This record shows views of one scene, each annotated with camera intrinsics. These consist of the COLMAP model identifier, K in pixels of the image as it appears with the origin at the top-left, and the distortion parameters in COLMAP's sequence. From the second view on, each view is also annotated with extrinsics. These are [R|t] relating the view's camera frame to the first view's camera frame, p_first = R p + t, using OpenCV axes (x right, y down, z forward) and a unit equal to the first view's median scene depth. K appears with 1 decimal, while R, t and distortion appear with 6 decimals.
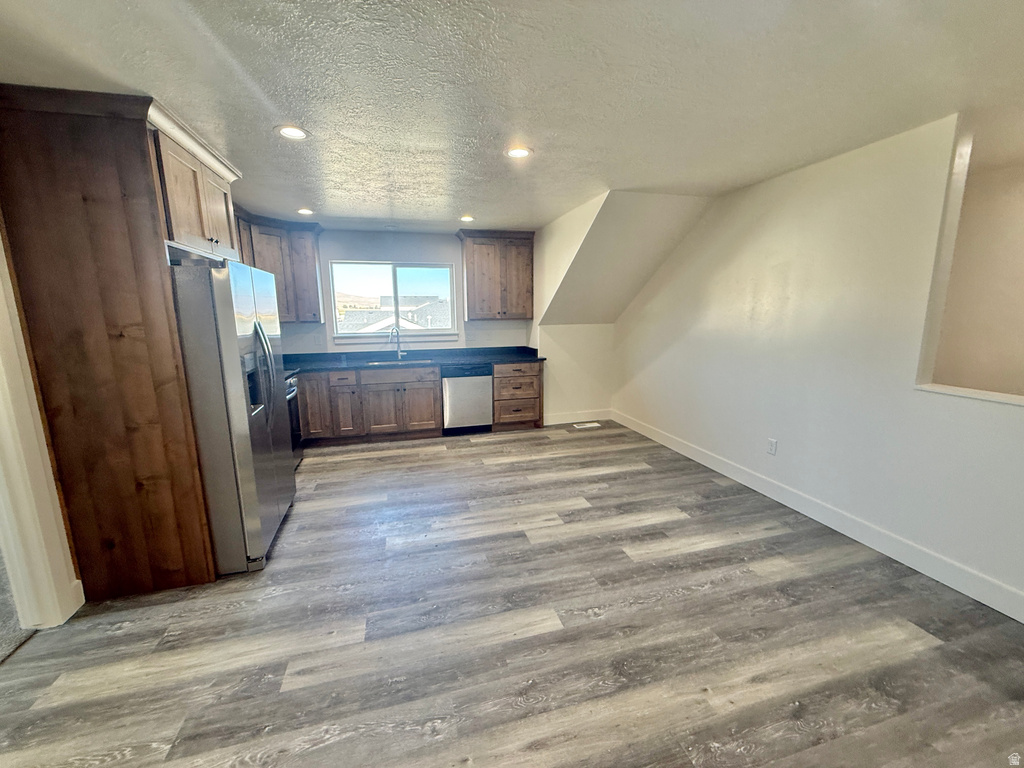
lens RADIAL K [[409.6, 0, 504.2], [0, 409.6, 385.6], [0, 0, 1]] dist [0.000769, -0.000142]
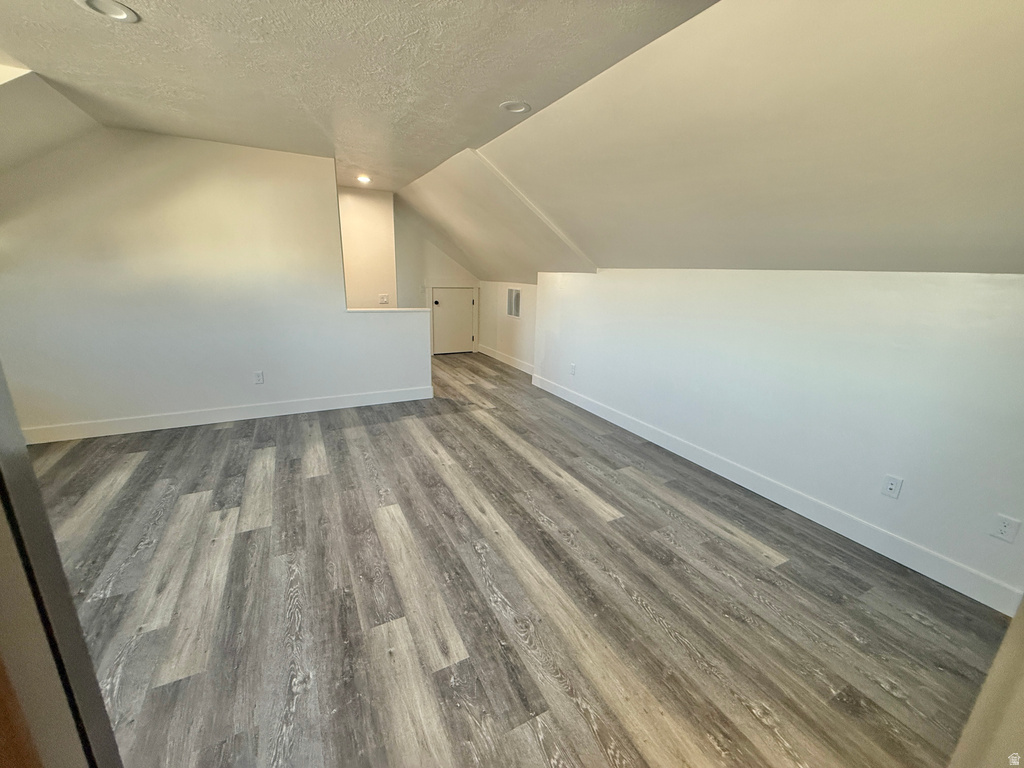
lens RADIAL K [[409.6, 0, 517.7], [0, 409.6, 374.7], [0, 0, 1]] dist [0.000769, -0.000142]
pose [[-0.238234, -0.234172, 0.942554, -0.759394], [0.147171, 0.950585, 0.273365, -0.090231], [-0.959992, 0.203842, -0.191998, 0.525365]]
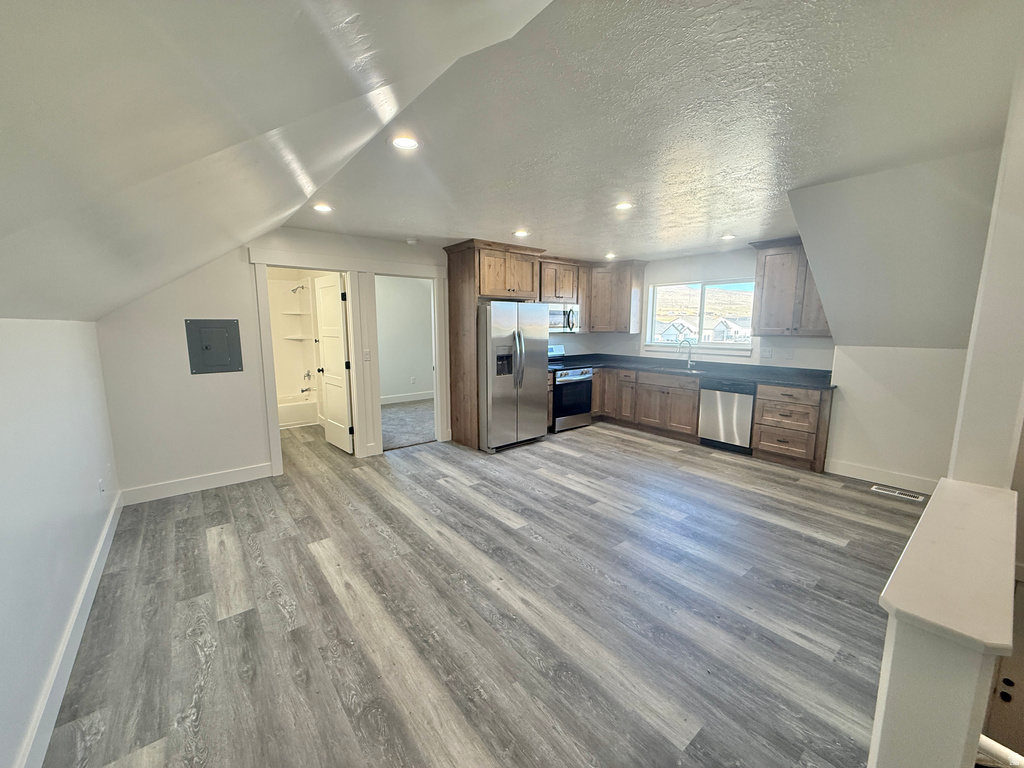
lens RADIAL K [[409.6, 0, 502.5], [0, 409.6, 380.3], [0, 0, 1]] dist [0.000769, -0.000142]
pose [[0.386500, 0.137839, -0.911931, 0.984859], [-0.170080, 0.982463, 0.076416, -0.053905], [0.906471, 0.125566, 0.403166, 0.167078]]
